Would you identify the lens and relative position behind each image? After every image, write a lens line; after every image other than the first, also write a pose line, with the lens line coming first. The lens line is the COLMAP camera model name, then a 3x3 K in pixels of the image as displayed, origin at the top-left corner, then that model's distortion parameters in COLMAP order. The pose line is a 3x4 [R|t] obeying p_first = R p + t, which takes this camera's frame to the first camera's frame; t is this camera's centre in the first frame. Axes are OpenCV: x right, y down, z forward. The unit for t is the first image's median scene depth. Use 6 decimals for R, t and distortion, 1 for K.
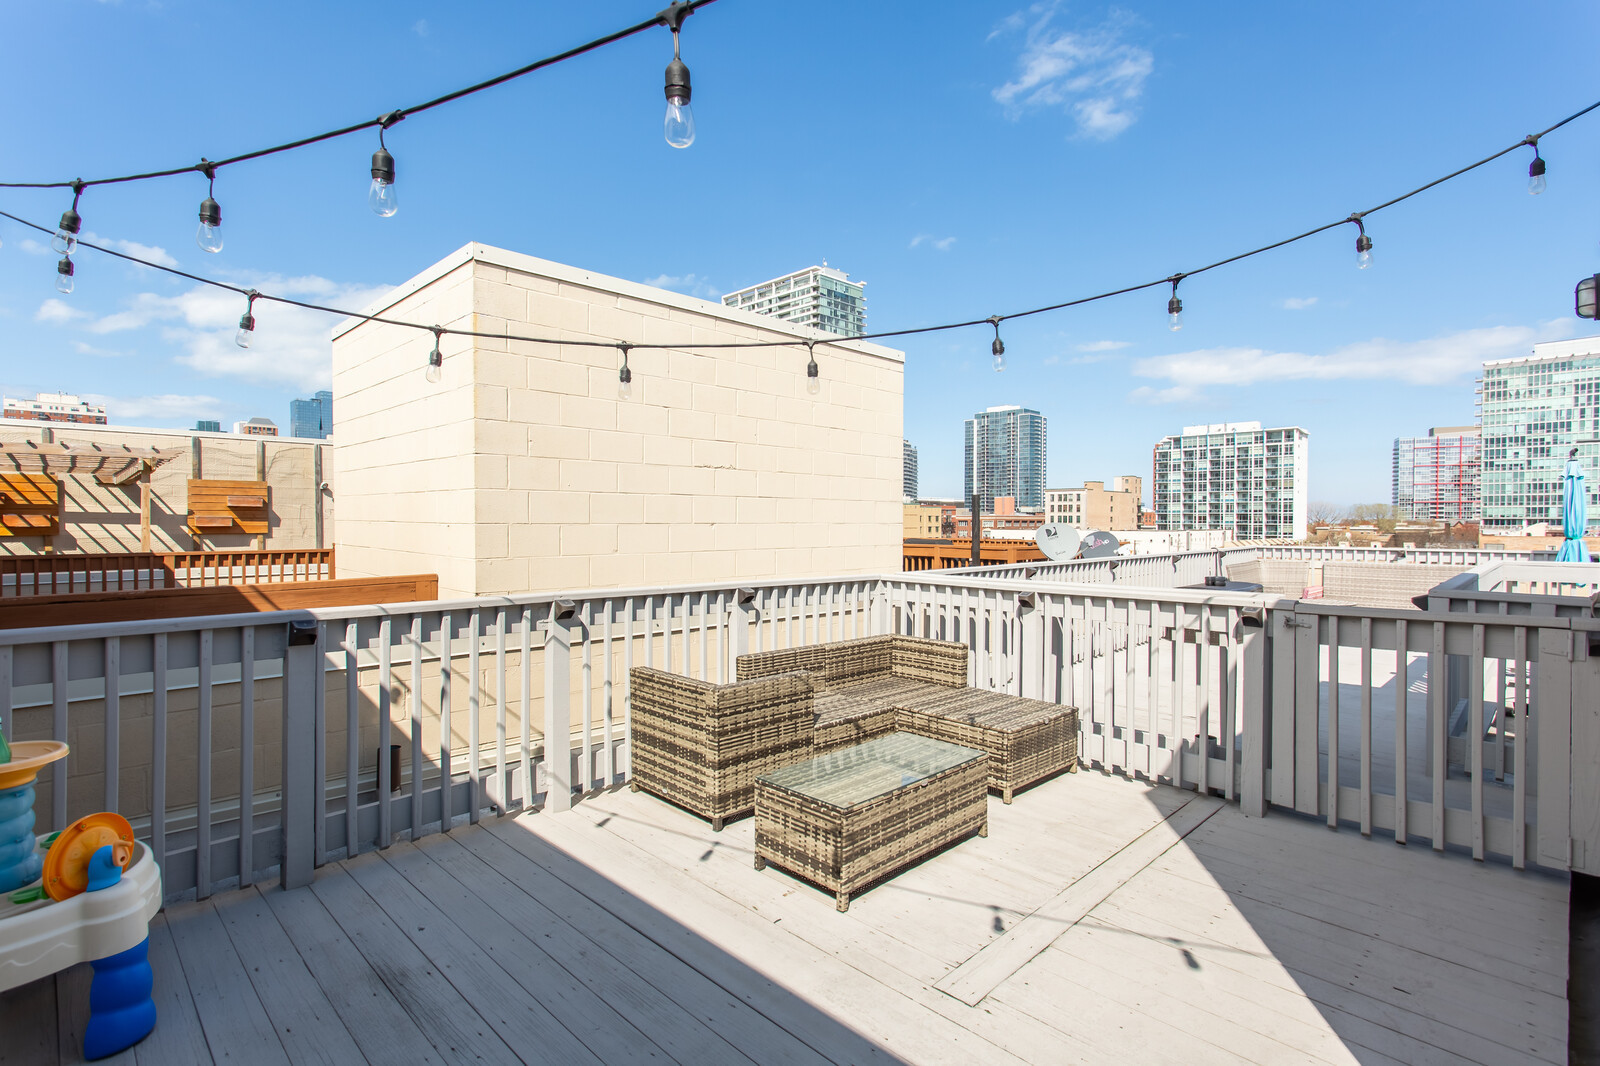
lens RADIAL K [[762.5, 0, 790.7], [0, 762.5, 529.8], [0, 0, 1]] dist [0.004864, 0.002307]
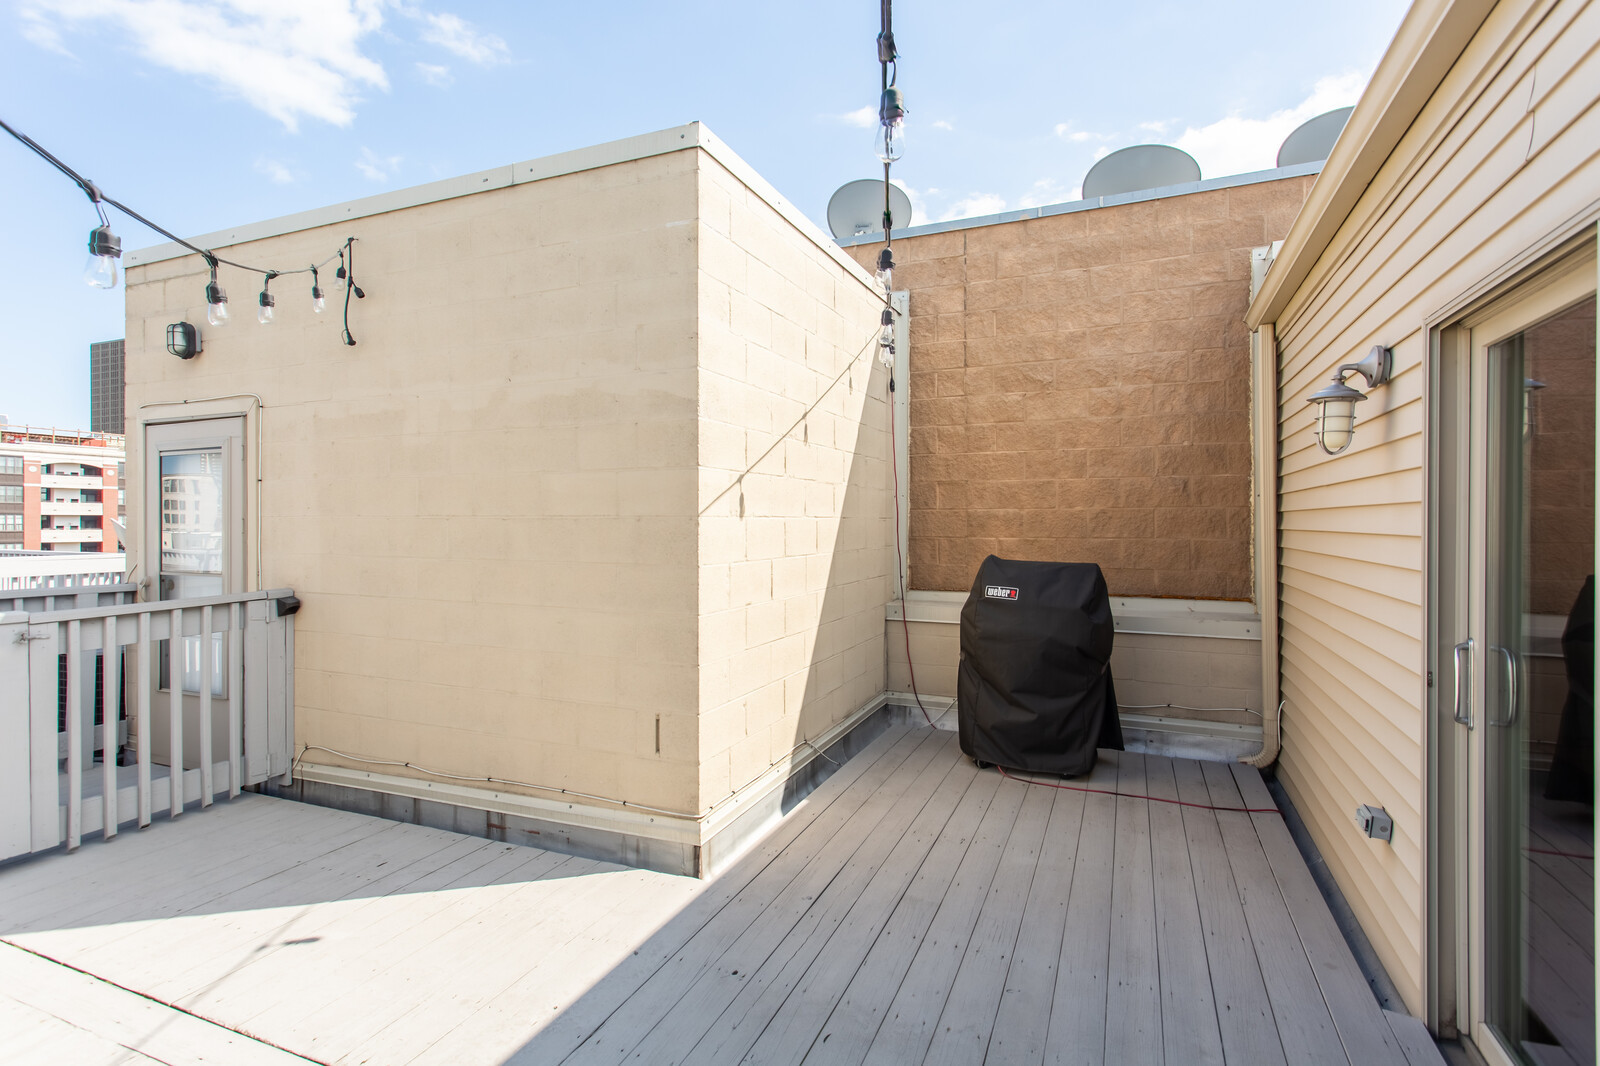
lens RADIAL K [[762.5, 0, 806.7], [0, 762.5, 529.6], [0, 0, 1]] dist [0.004864, 0.002307]
pose [[-0.383158, -0.010323, 0.923625, -0.484272], [0.003592, 0.999913, 0.012665, -0.007139], [-0.923676, 0.008171, -0.383088, 0.529622]]
